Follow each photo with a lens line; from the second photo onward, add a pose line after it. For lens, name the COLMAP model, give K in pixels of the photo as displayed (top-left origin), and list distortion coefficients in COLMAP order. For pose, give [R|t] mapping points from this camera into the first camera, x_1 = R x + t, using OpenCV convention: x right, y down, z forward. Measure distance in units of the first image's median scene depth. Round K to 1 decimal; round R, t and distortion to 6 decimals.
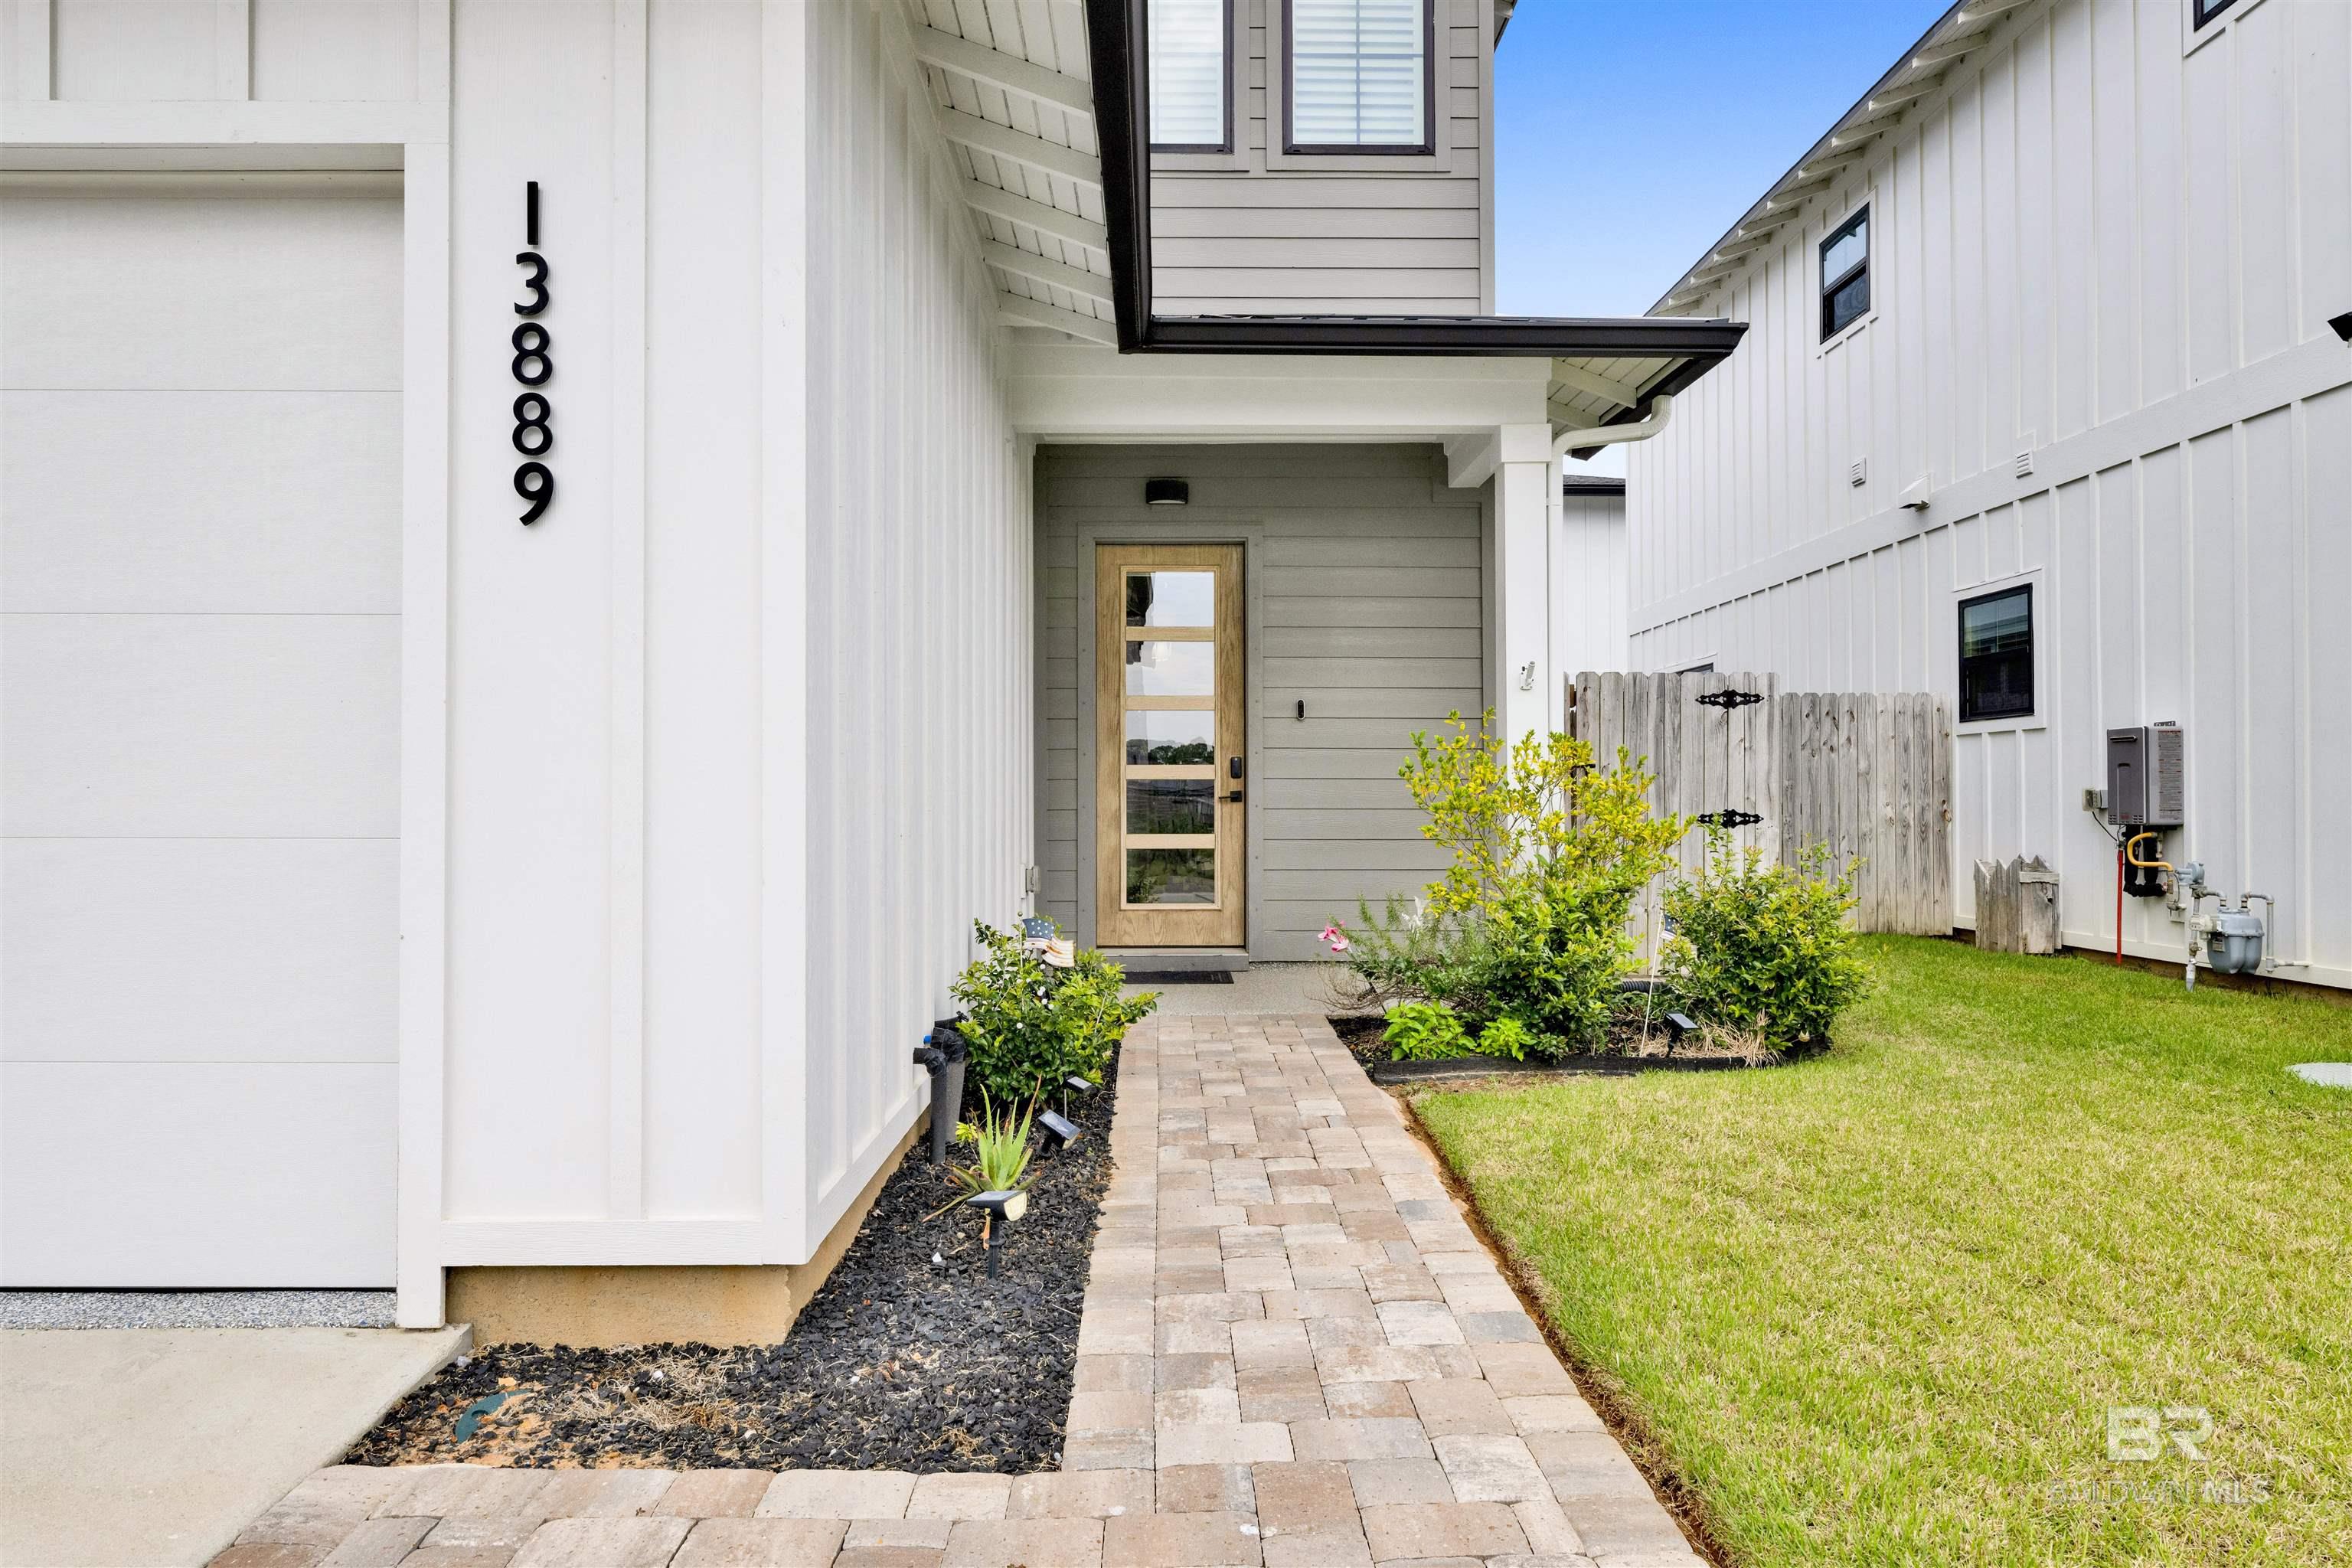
lens RADIAL K [[1316.7, 0, 1084.6], [0, 1316.7, 784.1], [0, 0, 1]] dist [-0.001692, 0.000495]
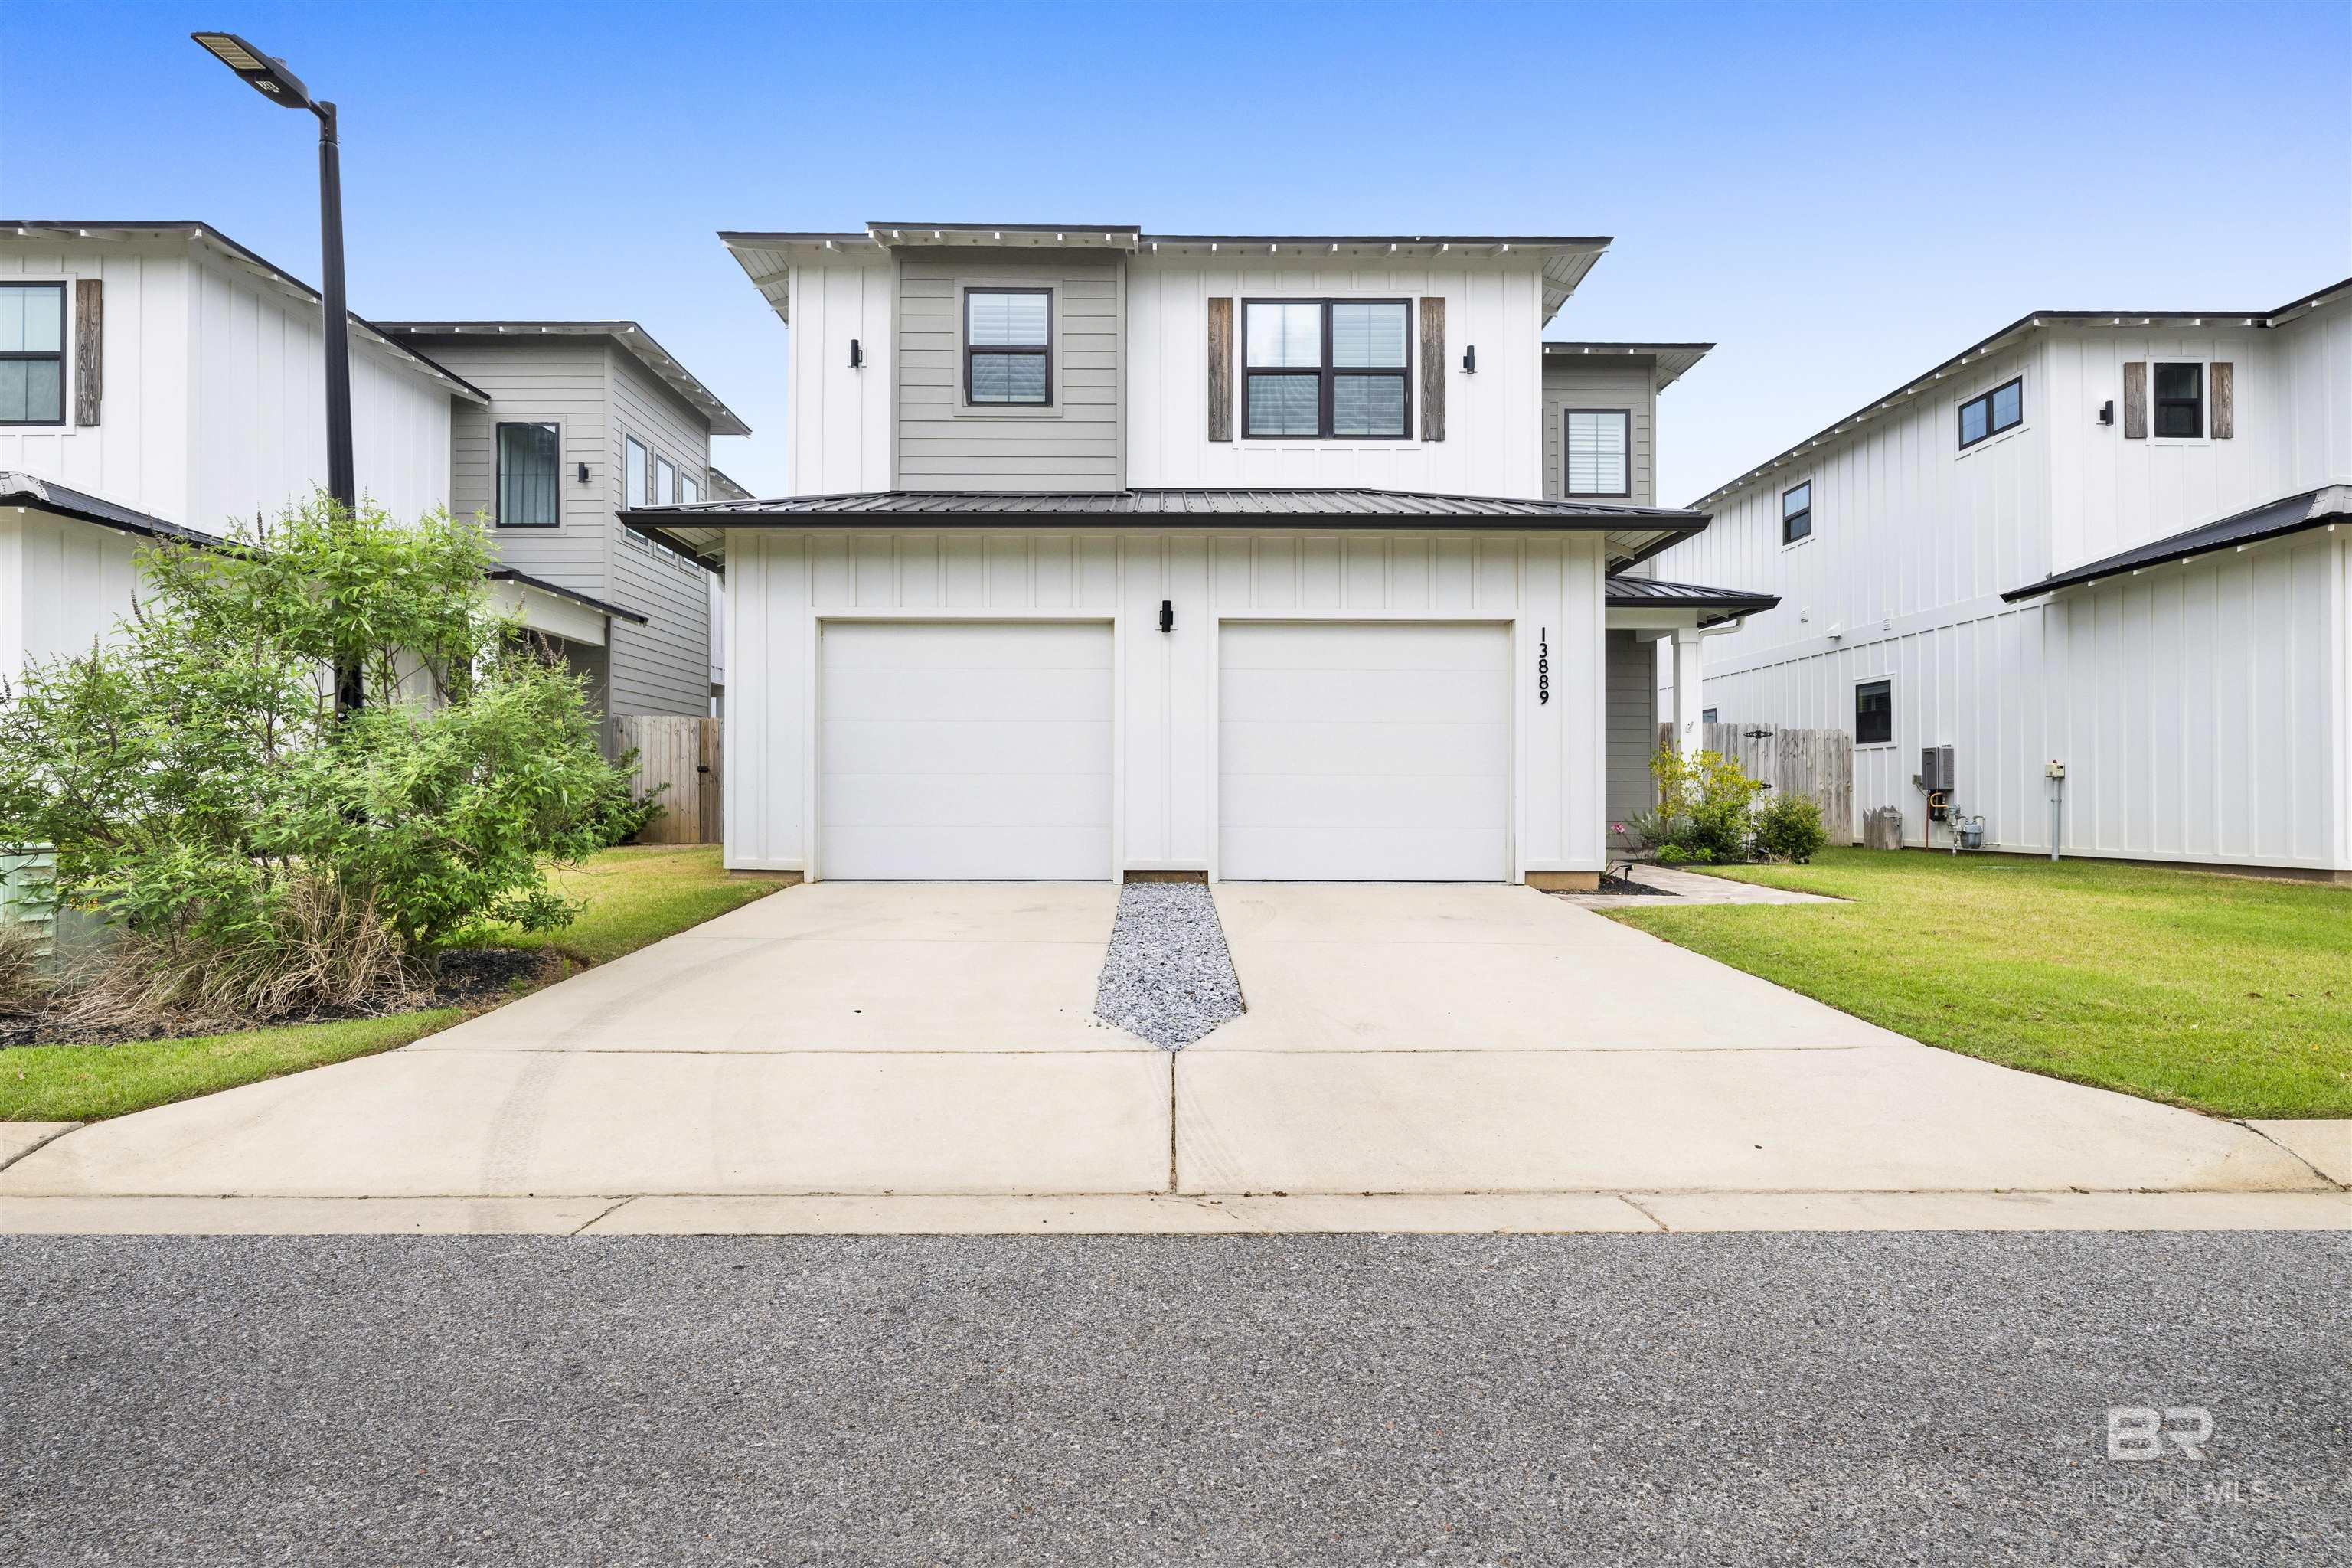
lens RADIAL K [[1359.7, 0, 926.6], [0, 1359.7, 790.6], [0, 0, 1]] dist [-0.001460, -0.000423]
pose [[0.999985, 0.004076, -0.003745, -0.951879], [-0.004074, 0.999992, 0.000568, 0.038305], [0.003748, -0.000553, 0.999993, -1.379317]]
